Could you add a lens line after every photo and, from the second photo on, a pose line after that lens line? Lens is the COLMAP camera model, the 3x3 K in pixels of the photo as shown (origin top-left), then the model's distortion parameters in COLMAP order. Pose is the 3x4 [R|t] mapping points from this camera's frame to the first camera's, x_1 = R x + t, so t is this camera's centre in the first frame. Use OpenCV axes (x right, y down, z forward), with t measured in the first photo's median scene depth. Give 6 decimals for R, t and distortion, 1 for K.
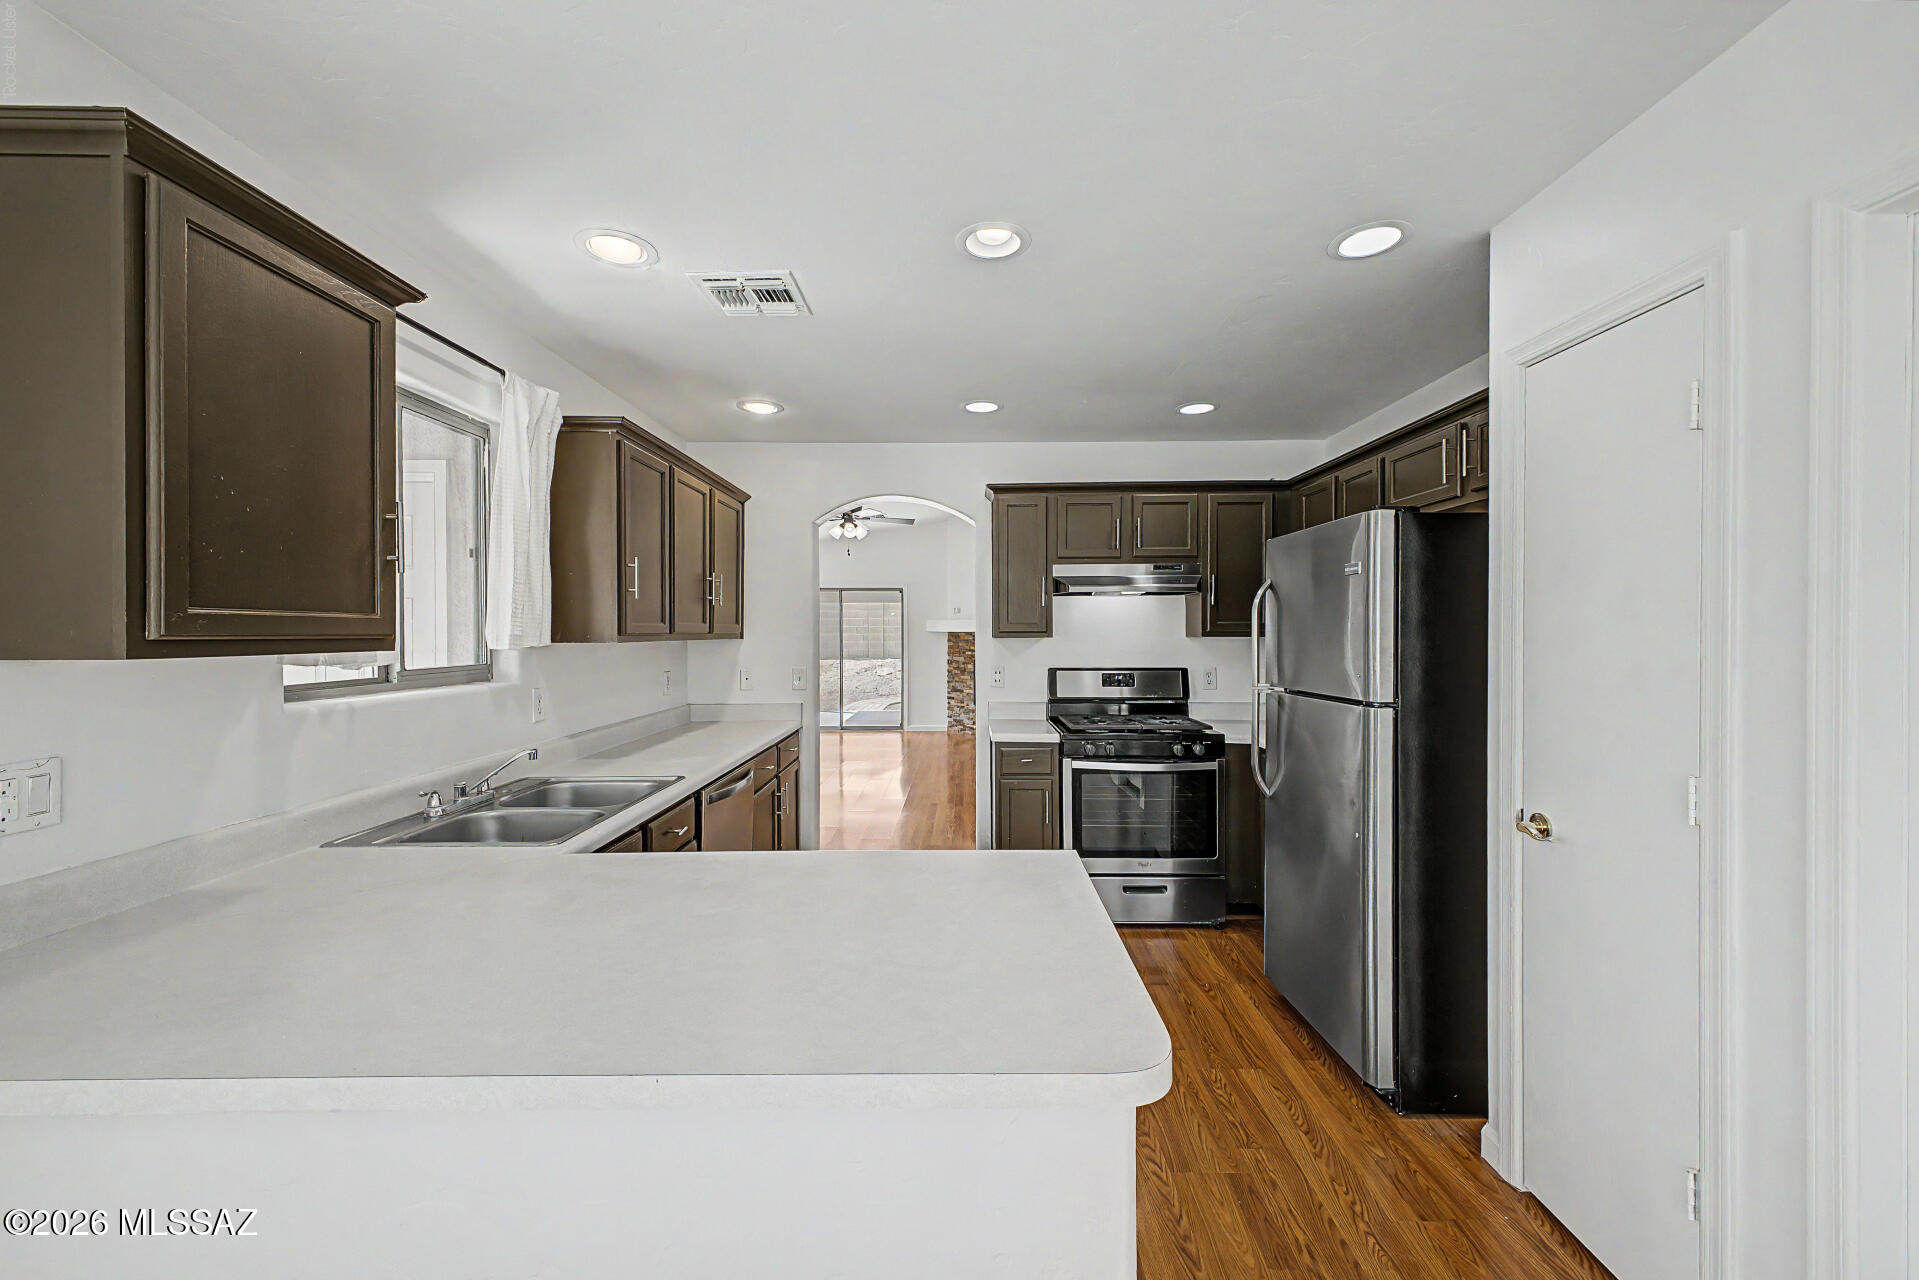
lens RADIAL K [[769.8, 0, 960.1], [0, 769.8, 638.8], [0, 0, 1]] dist [0.021400, -0.005706]
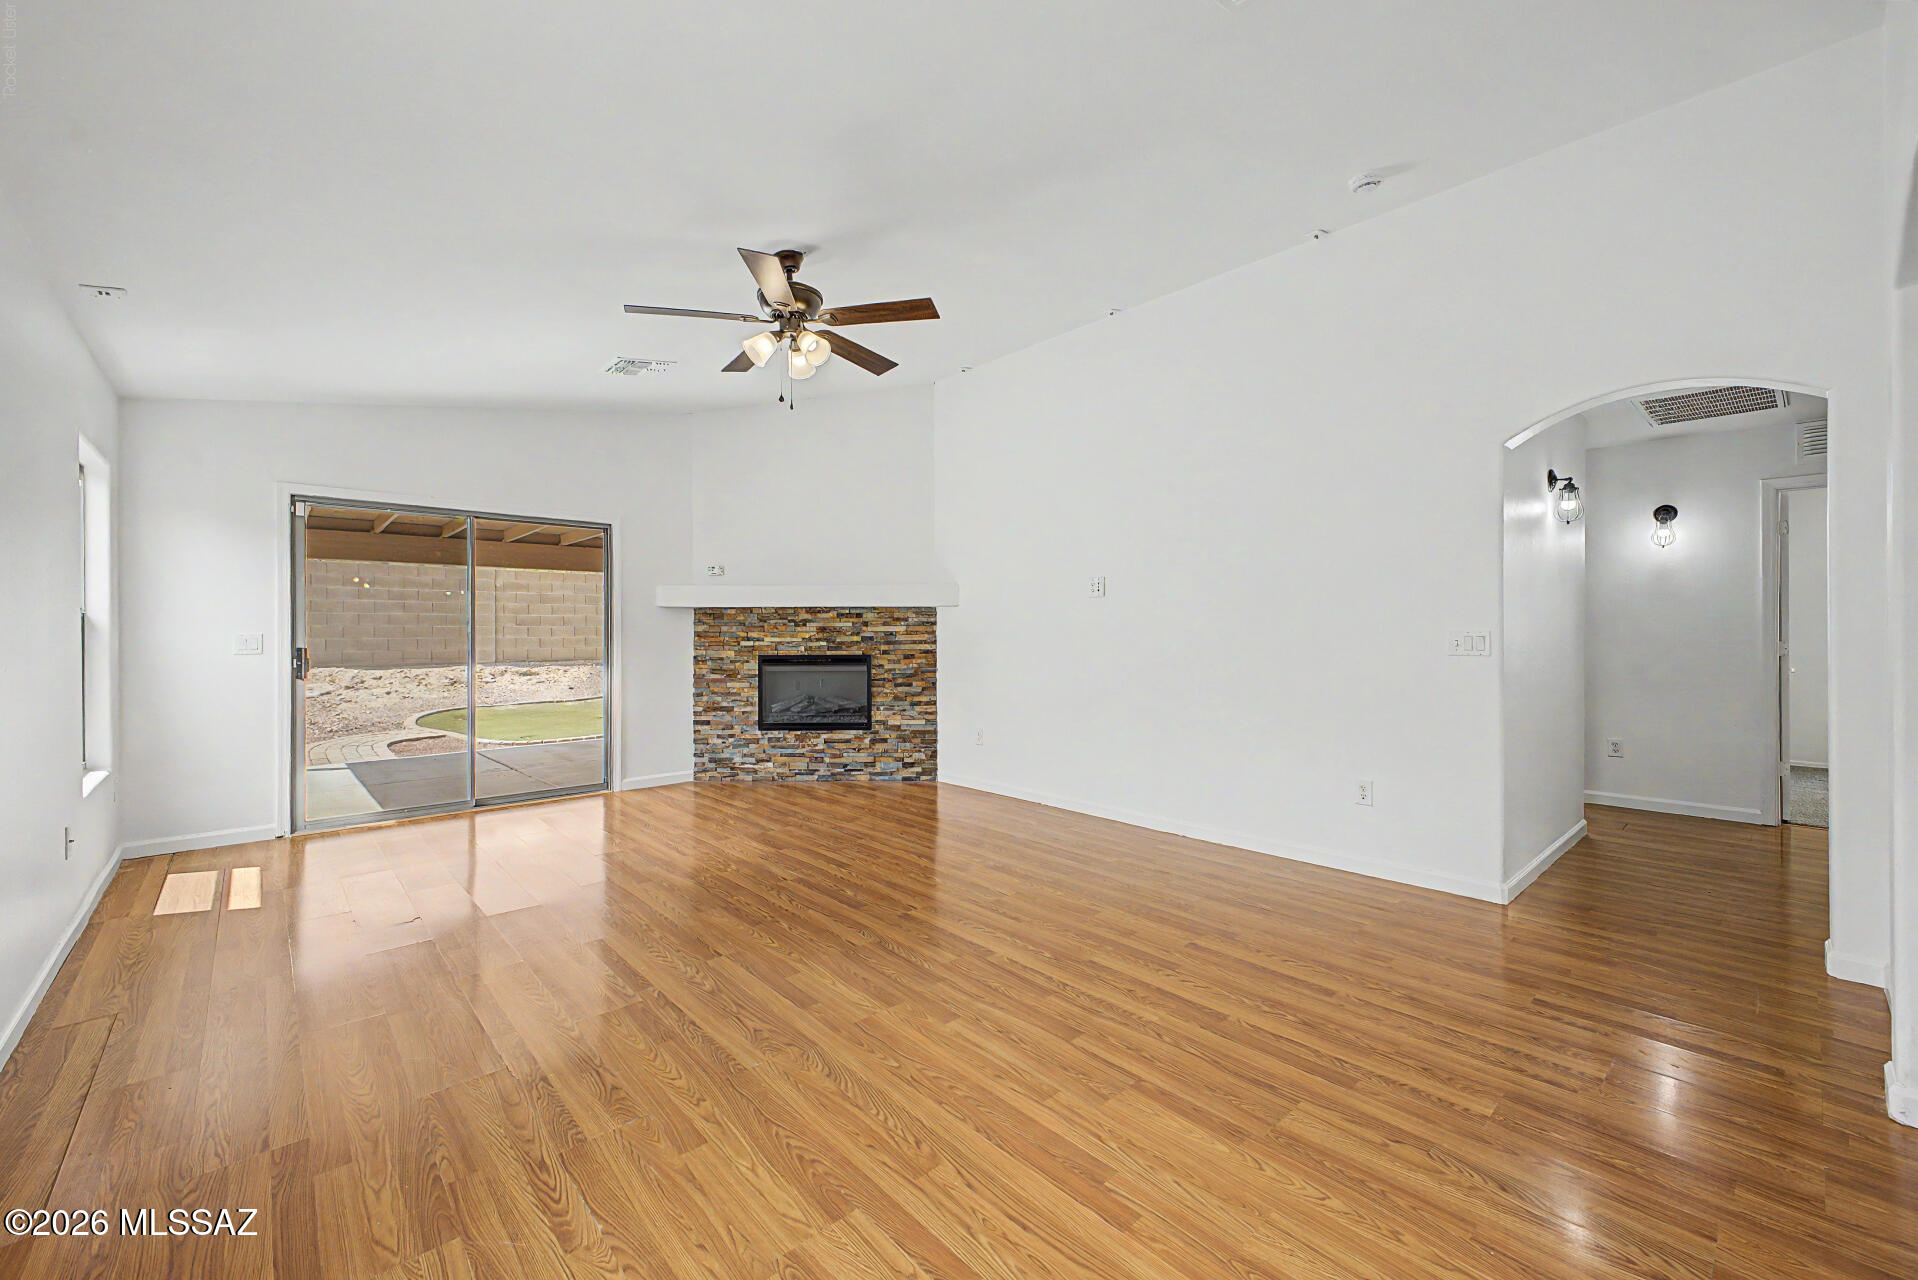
lens RADIAL K [[769.4, 0, 983.6], [0, 769.4, 631.8], [0, 0, 1]] dist [0.021400, -0.005706]
pose [[0.715614, 0.001381, 0.698495, -0.732530], [0.007900, 0.999918, -0.010070, 0.045246], [-0.698451, 0.012725, 0.715544, 1.190187]]
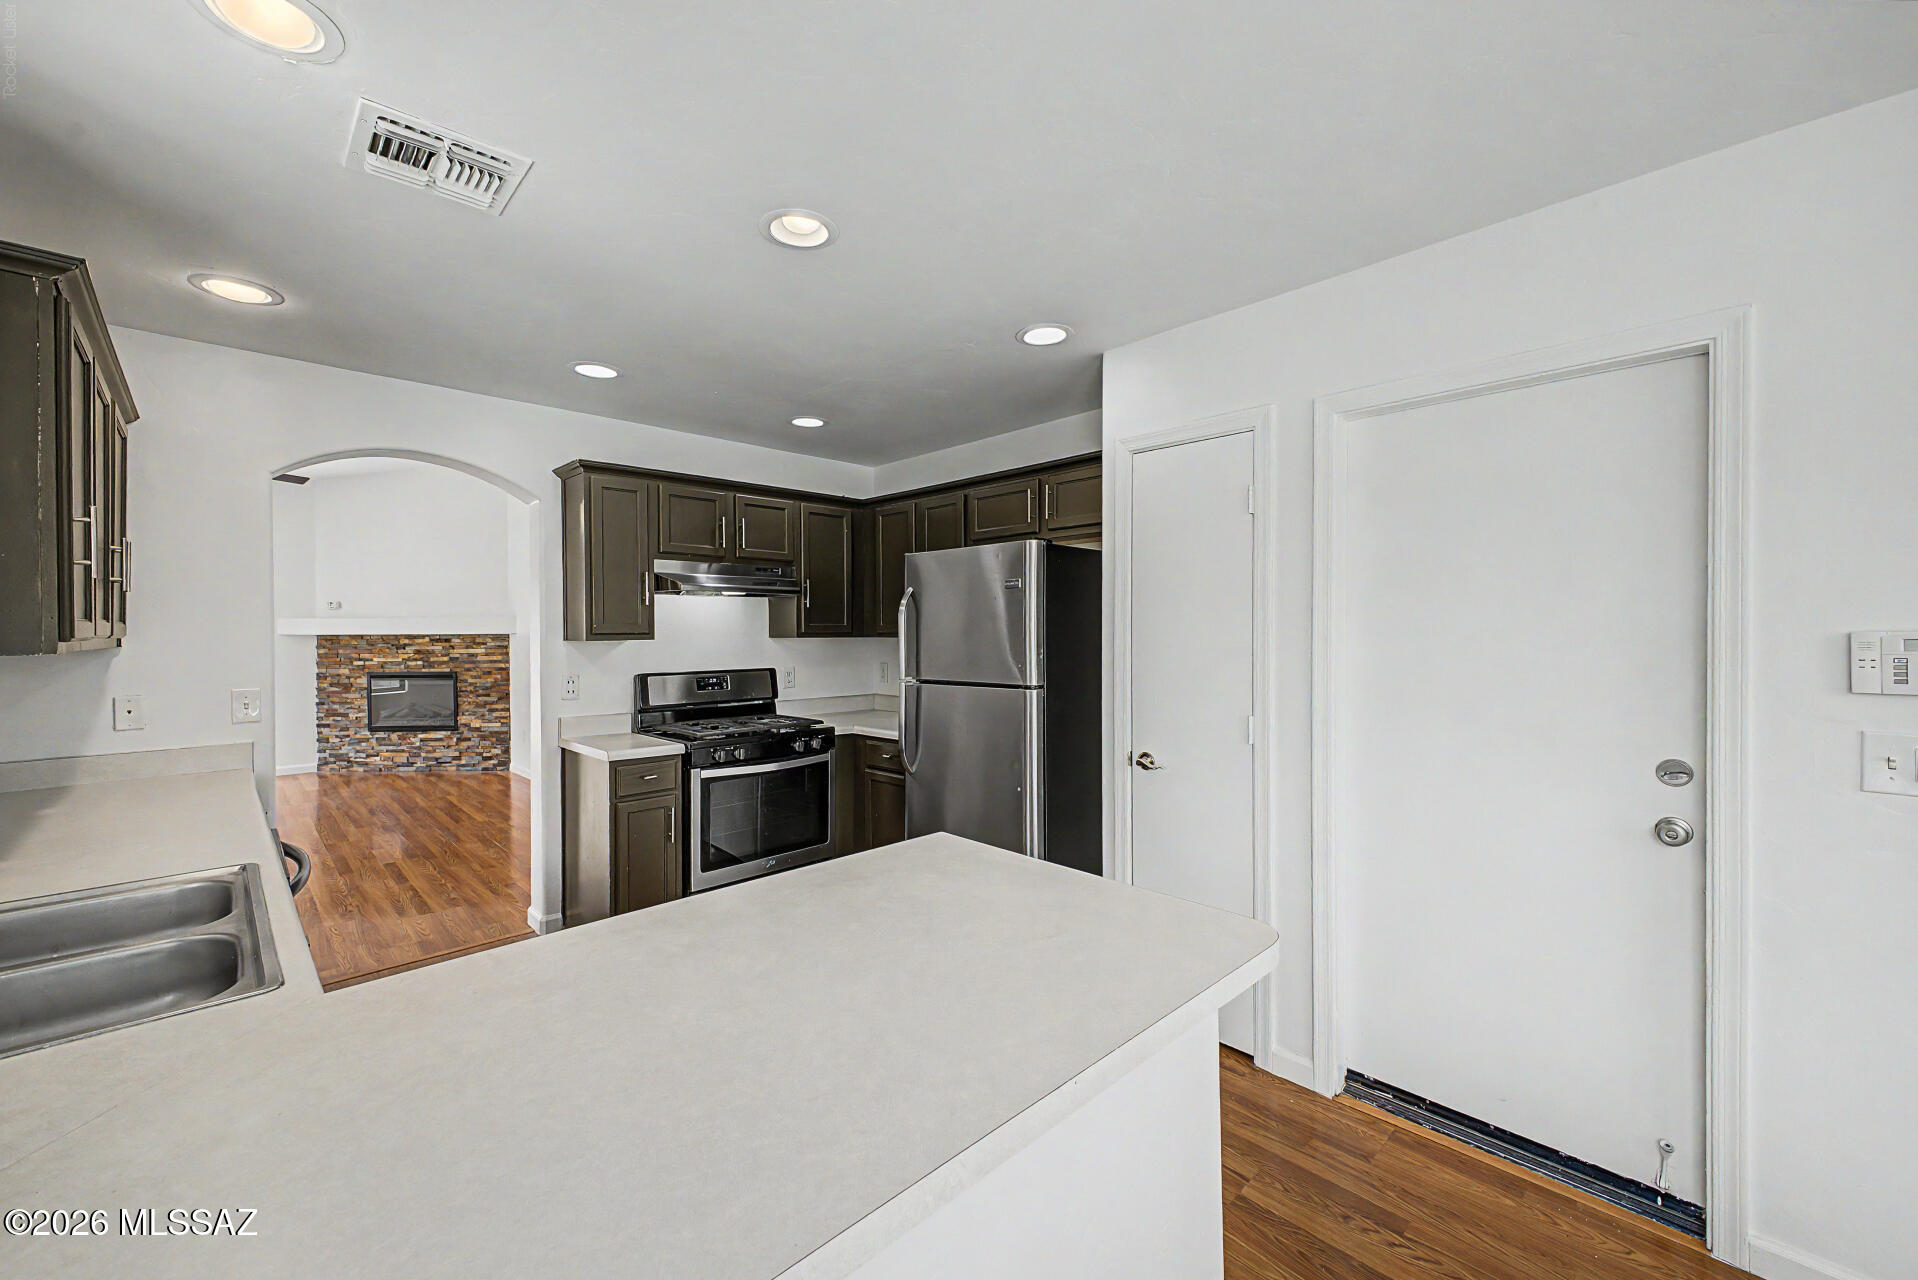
lens RADIAL K [[769.4, 0, 972.6], [0, 769.4, 631.7], [0, 0, 1]] dist [0.021400, -0.005706]
pose [[0.707812, -0.001281, 0.706400, -0.270343], [0.010179, 0.999913, -0.008385, 0.000381], [-0.706328, 0.013125, 0.707763, 0.092663]]
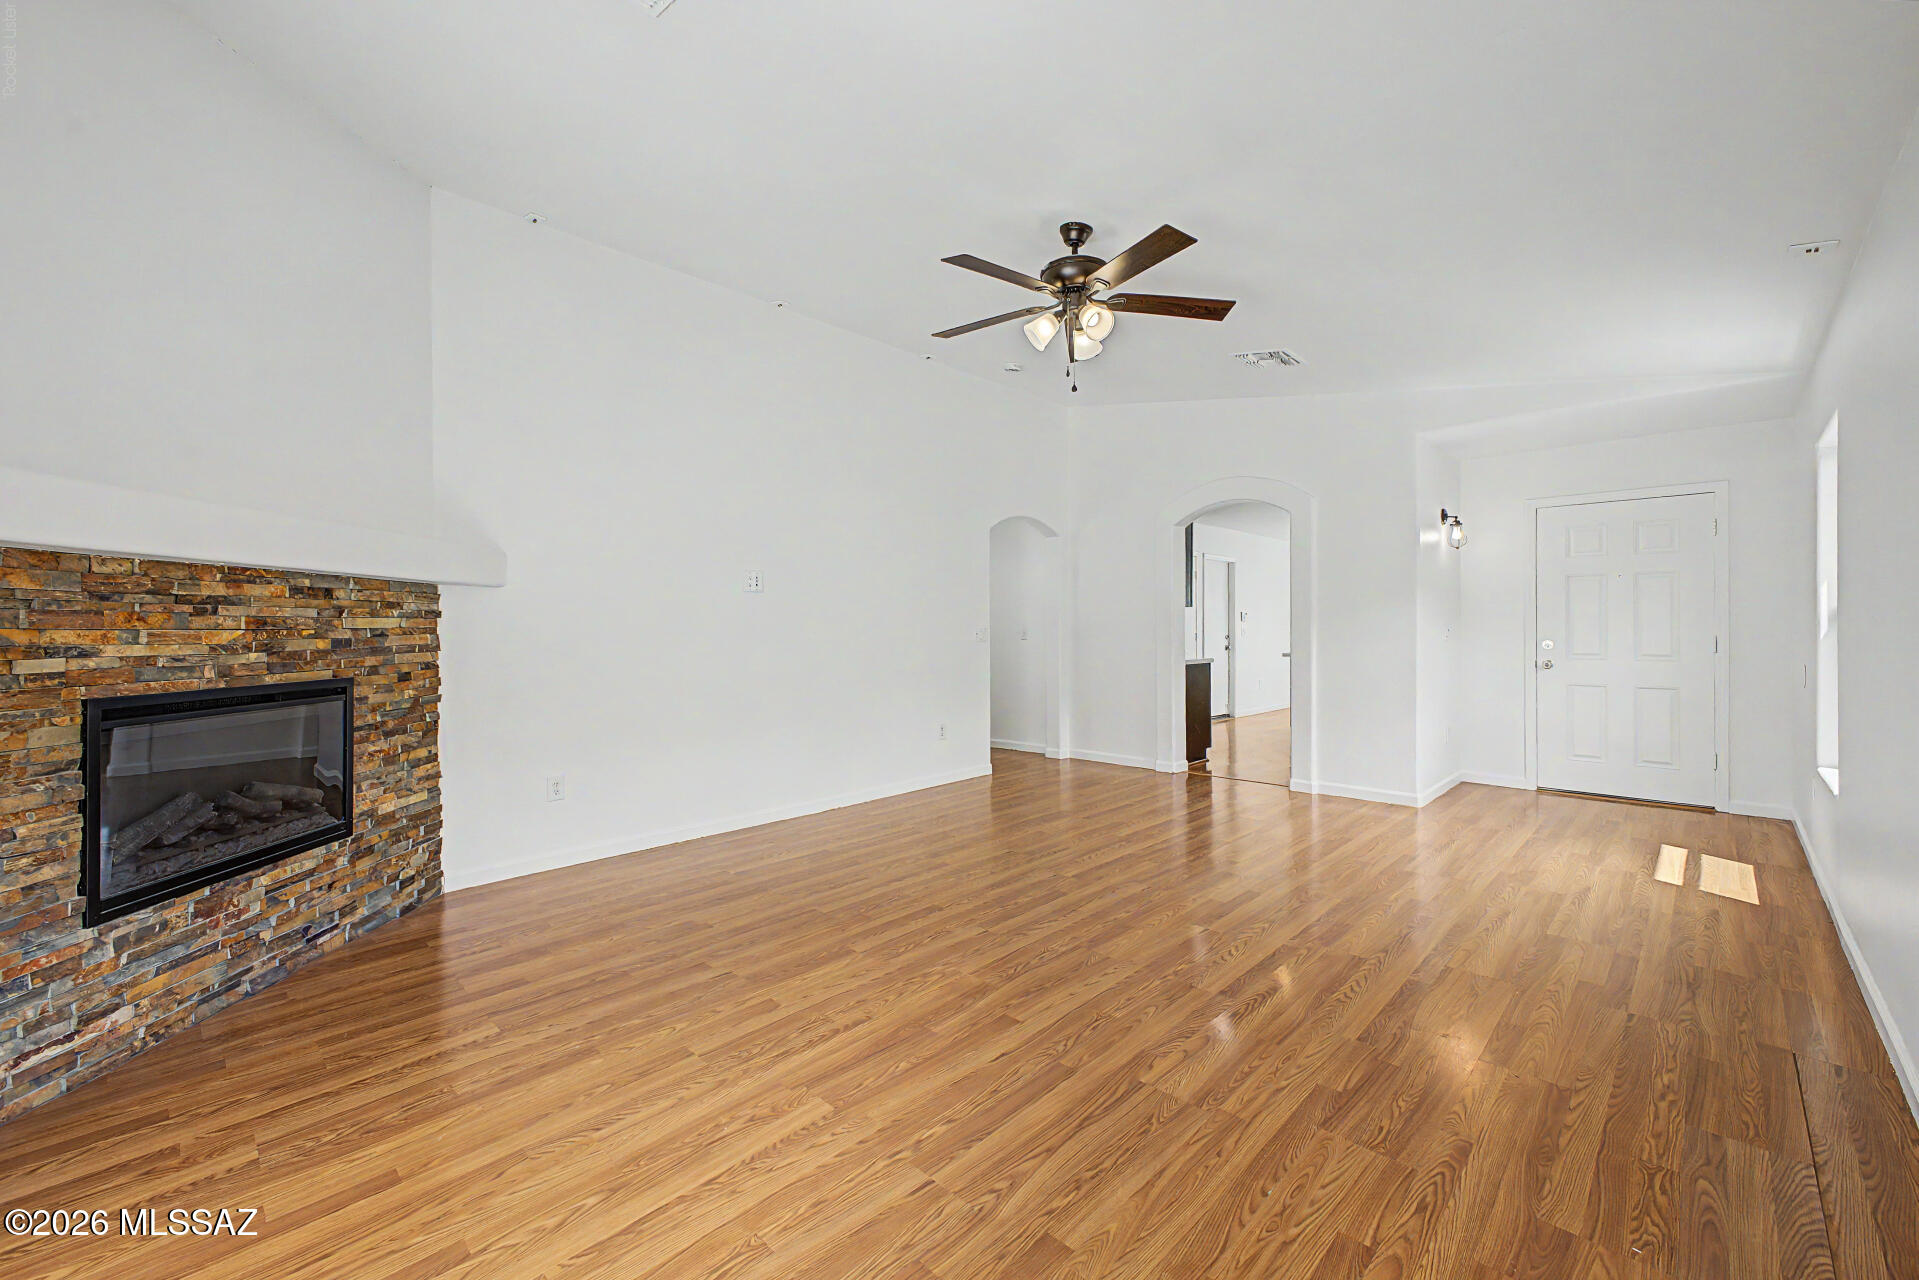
lens RADIAL K [[769.8, 0, 956.3], [0, 769.8, 637.2], [0, 0, 1]] dist [0.021400, -0.005706]
pose [[-0.728364, 0.000937, 0.685190, -0.748447], [0.016714, 0.999726, 0.016401, 0.032309], [-0.684987, 0.023398, -0.728180, 2.636624]]
